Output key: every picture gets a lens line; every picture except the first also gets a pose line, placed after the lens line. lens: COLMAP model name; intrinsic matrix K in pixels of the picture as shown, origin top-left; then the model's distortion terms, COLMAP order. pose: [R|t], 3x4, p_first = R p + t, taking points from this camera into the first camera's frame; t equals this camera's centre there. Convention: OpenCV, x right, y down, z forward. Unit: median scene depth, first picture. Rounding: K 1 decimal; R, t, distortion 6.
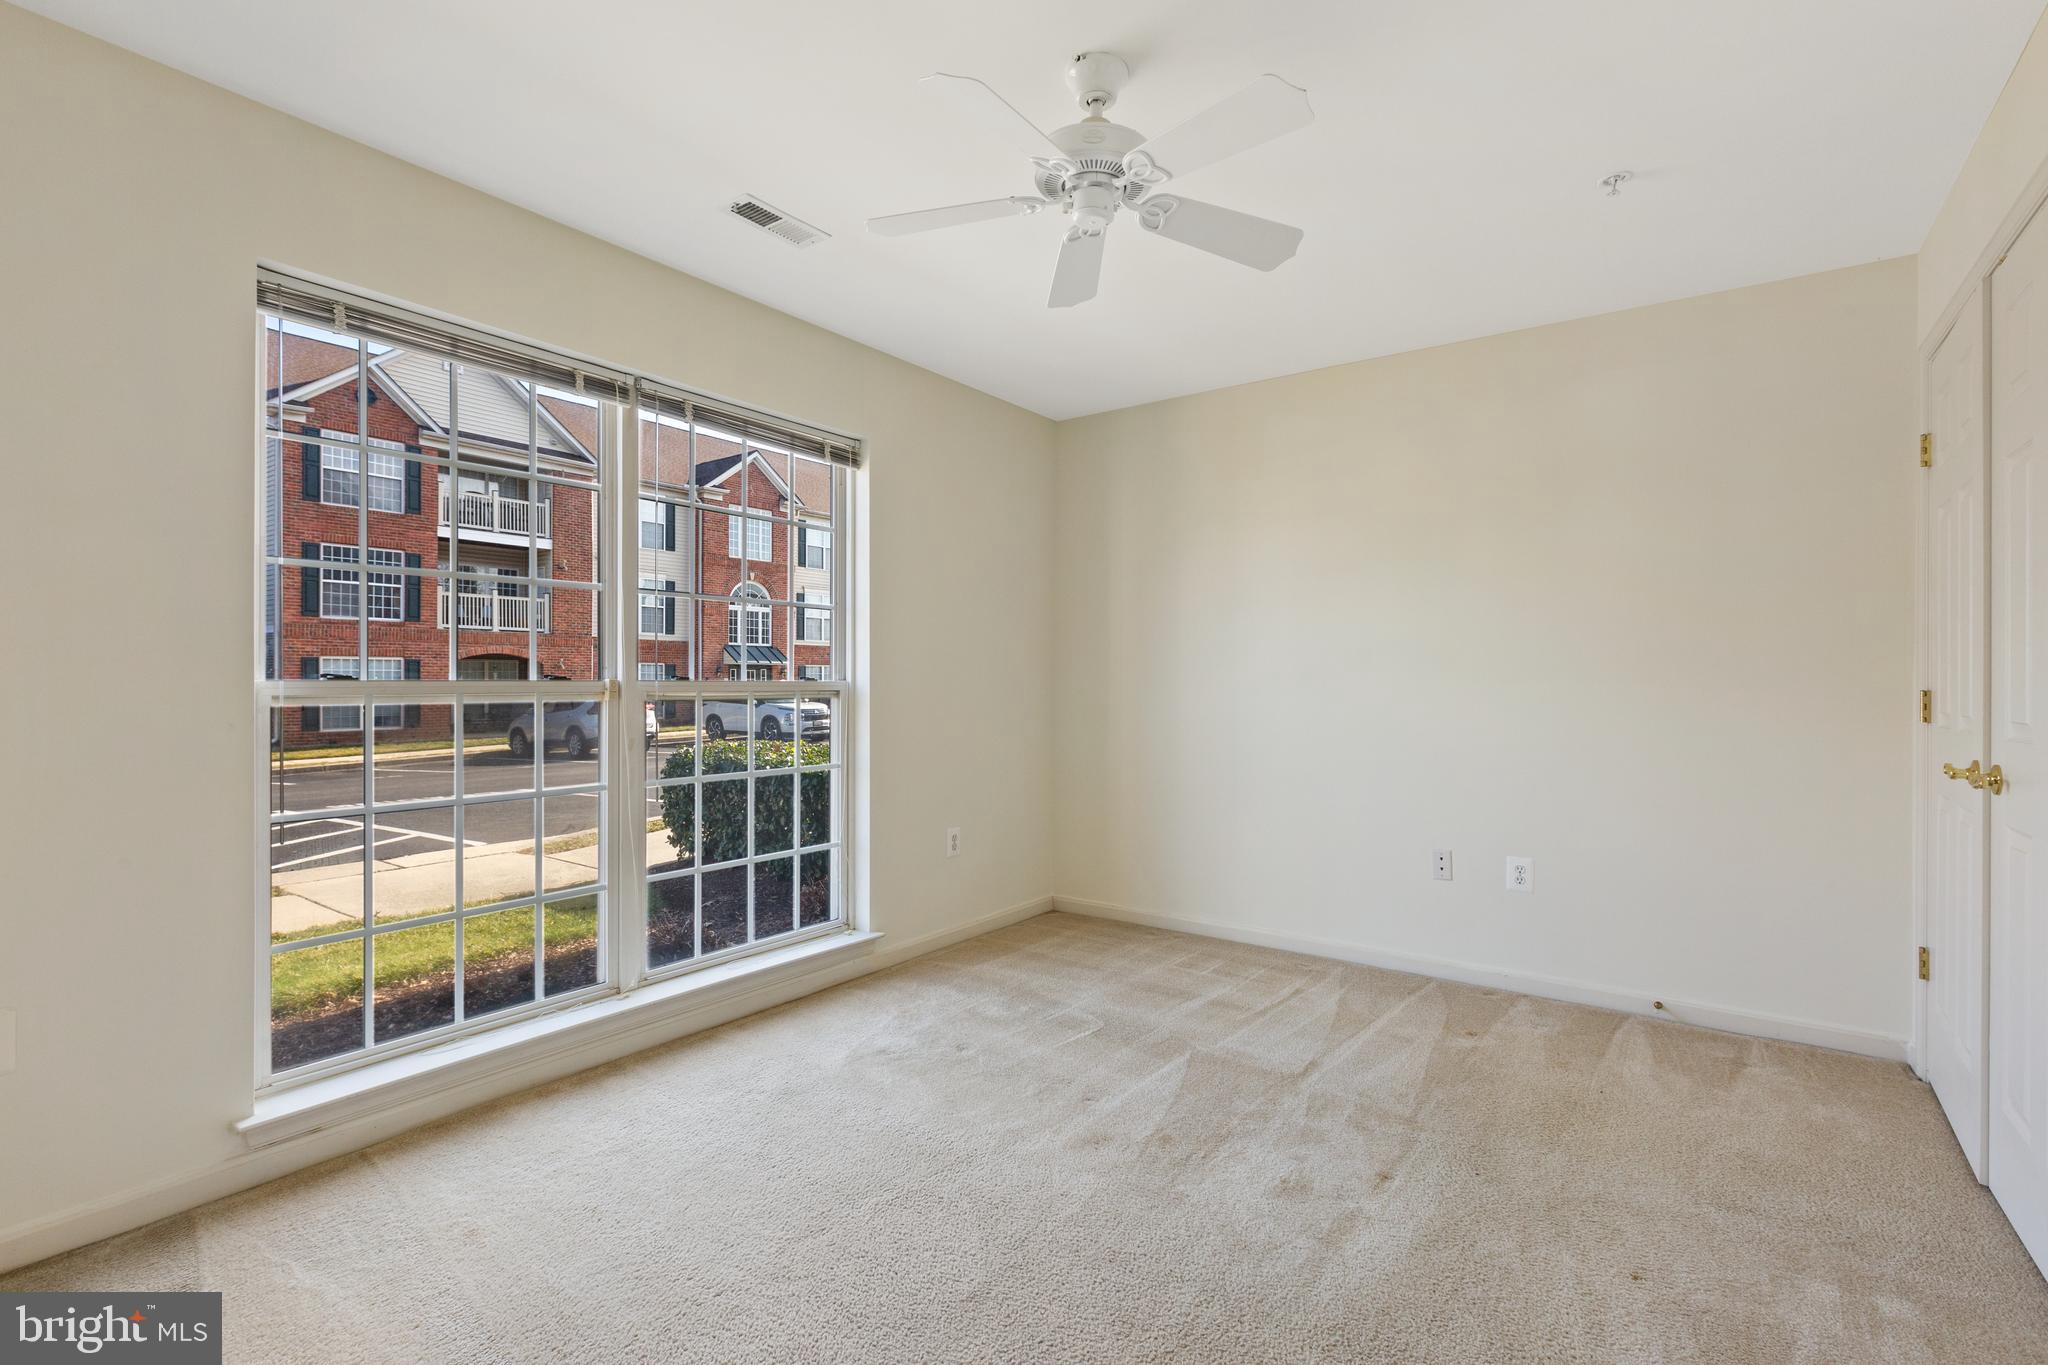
lens RADIAL K [[926.3, 0, 1036.8], [0, 926.3, 682.6], [0, 0, 1]] dist [0.003614, -0.001642]
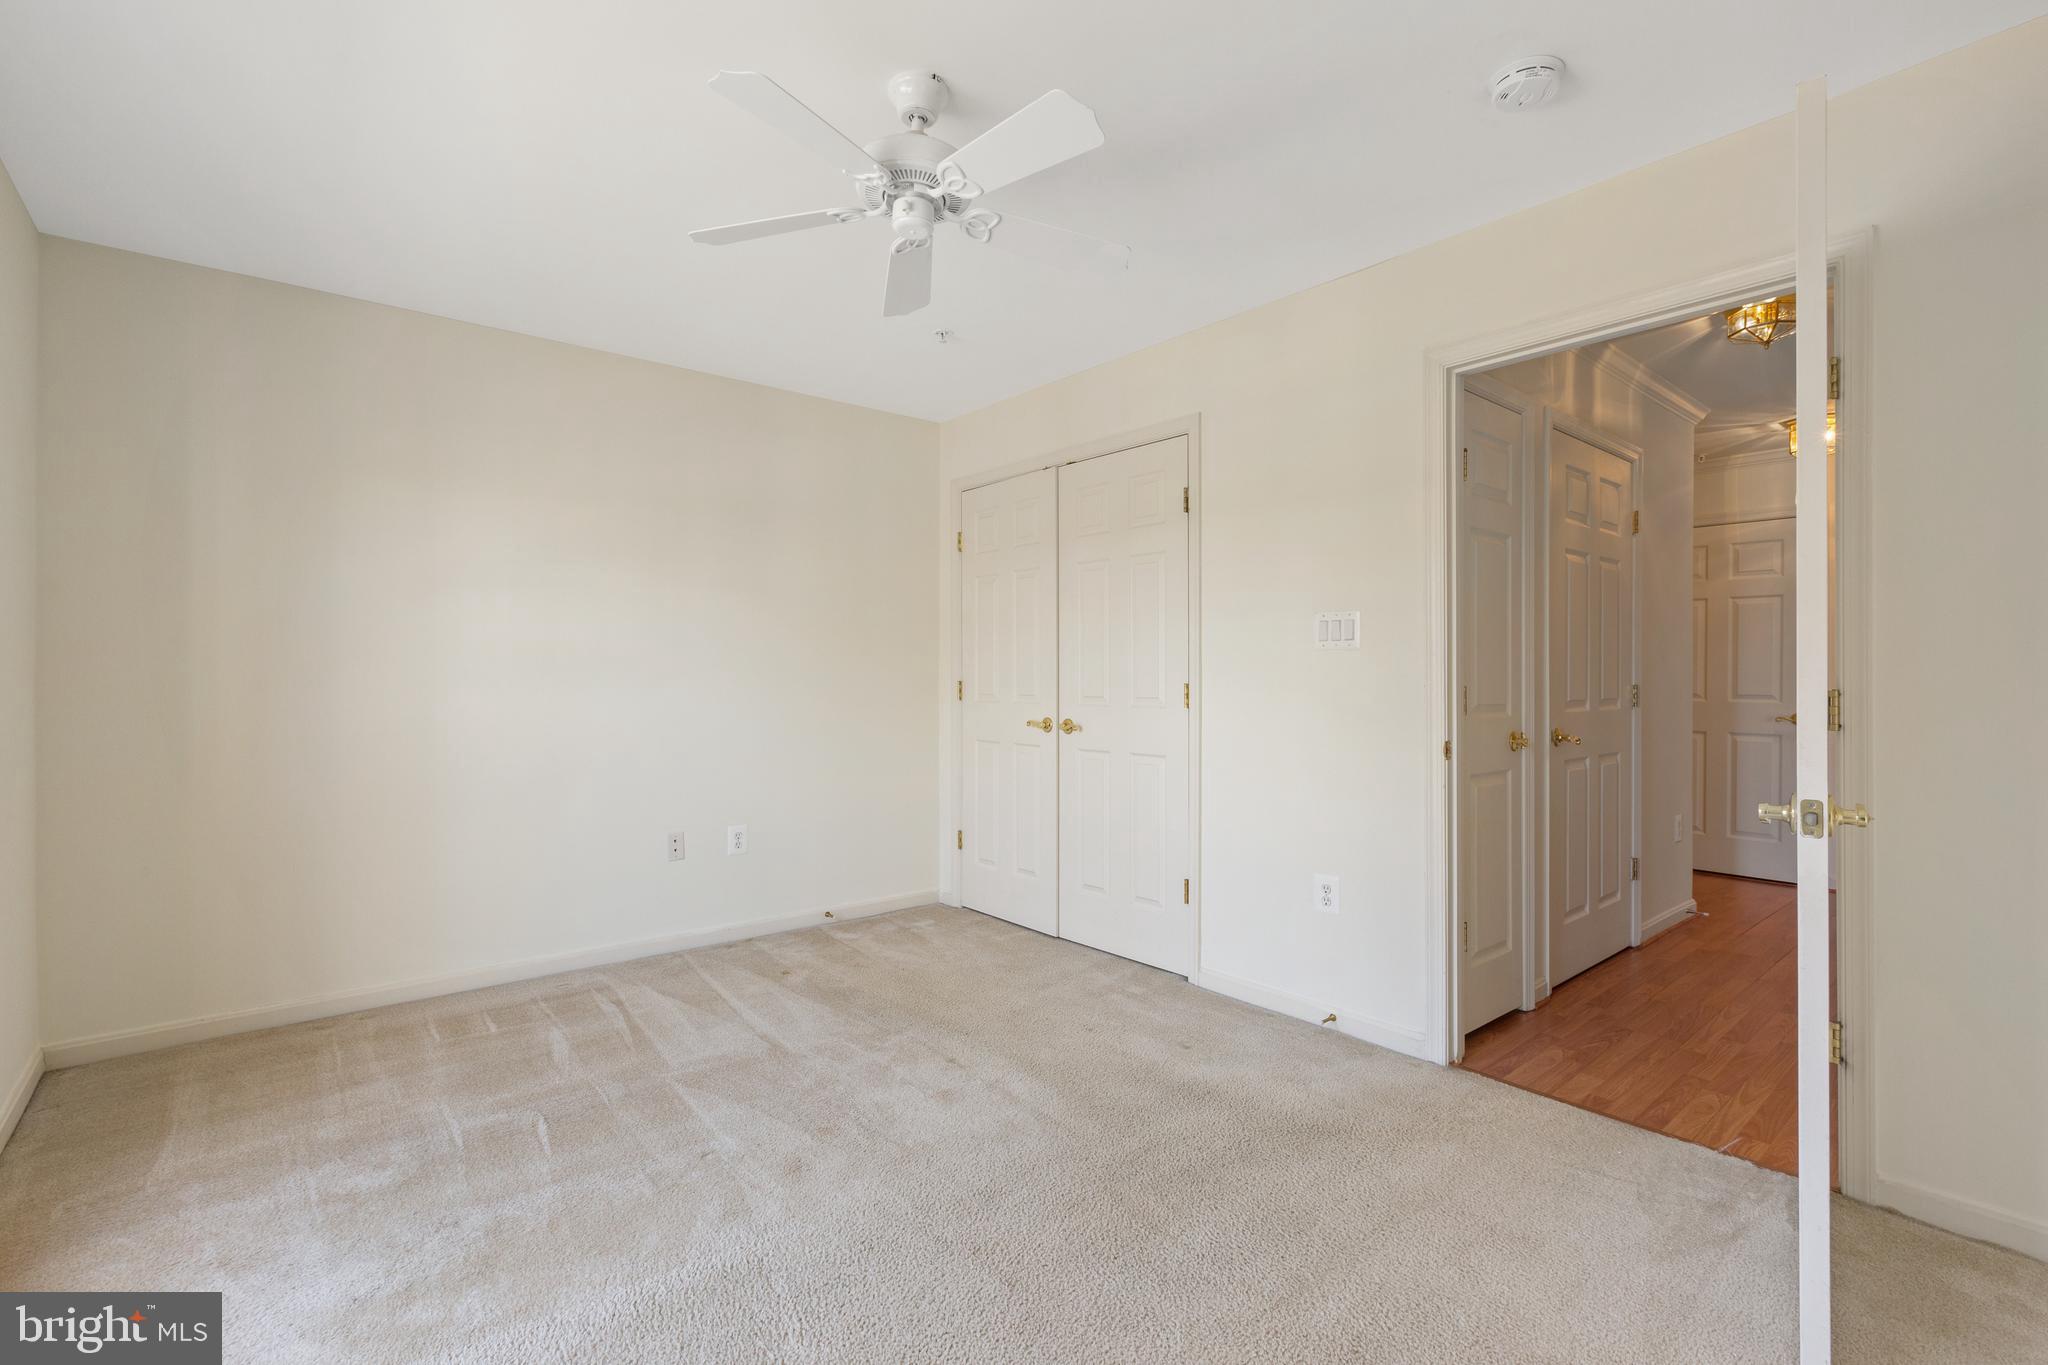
lens RADIAL K [[926.3, 0, 981.9], [0, 926.3, 679.4], [0, 0, 1]] dist [0.003614, -0.001642]
pose [[0.273000, -0.005715, 0.961997, -0.581882], [0.003506, 0.999982, 0.004946, -0.002982], [-0.962008, 0.002023, 0.273015, 0.414818]]
